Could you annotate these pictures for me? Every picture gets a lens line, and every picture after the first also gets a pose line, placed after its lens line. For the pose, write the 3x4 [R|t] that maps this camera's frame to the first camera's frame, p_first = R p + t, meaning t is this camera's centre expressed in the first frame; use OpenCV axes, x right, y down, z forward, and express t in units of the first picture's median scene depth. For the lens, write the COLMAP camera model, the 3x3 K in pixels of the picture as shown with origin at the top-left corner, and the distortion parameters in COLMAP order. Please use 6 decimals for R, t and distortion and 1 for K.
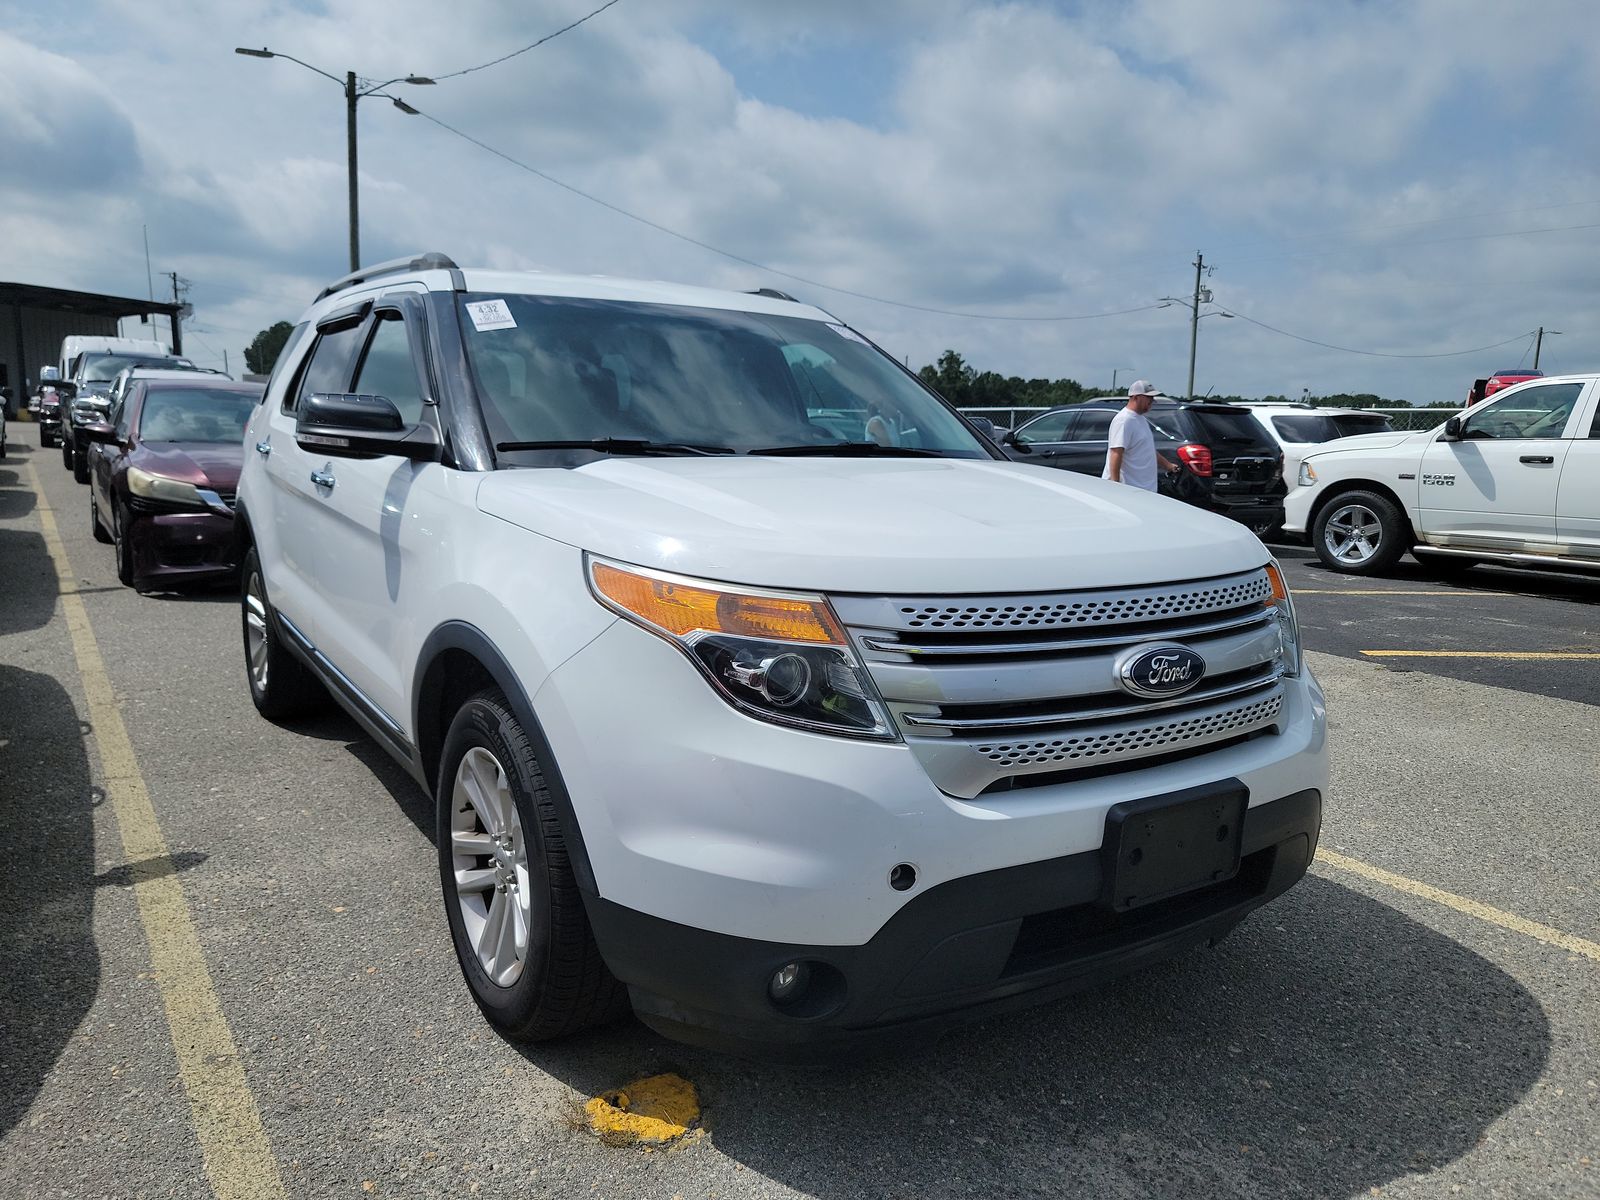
lens RADIAL K [[1225.3, 0, 800.5], [0, 1225.3, 653.2], [0, 0, 1]] dist [0.183564, -0.219865]
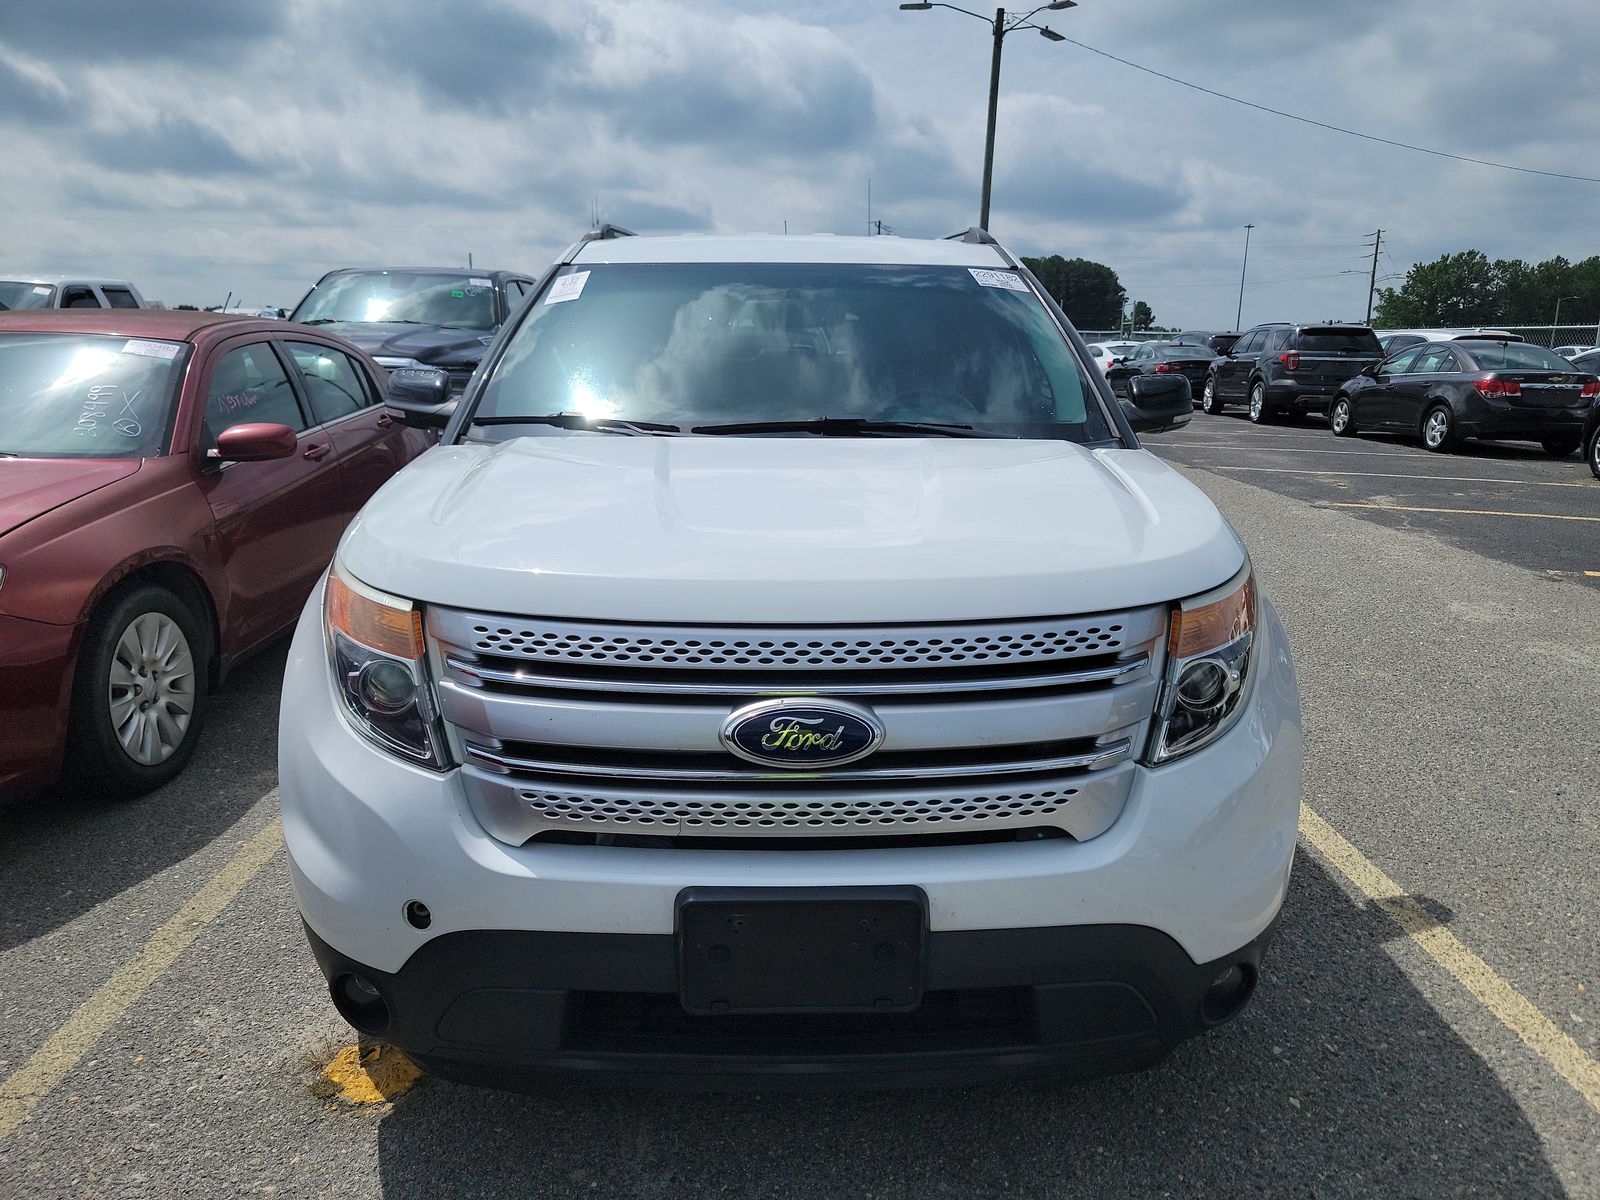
lens RADIAL K [[1291.6, 0, 889.9], [0, 1291.6, 619.5], [0, 0, 1]] dist [0.051536, -0.064917]
pose [[0.817843, 0.106797, -0.565445, 0.748589], [-0.085815, 0.994275, 0.063670, -0.110174], [0.569007, -0.003548, 0.822325, 0.325242]]
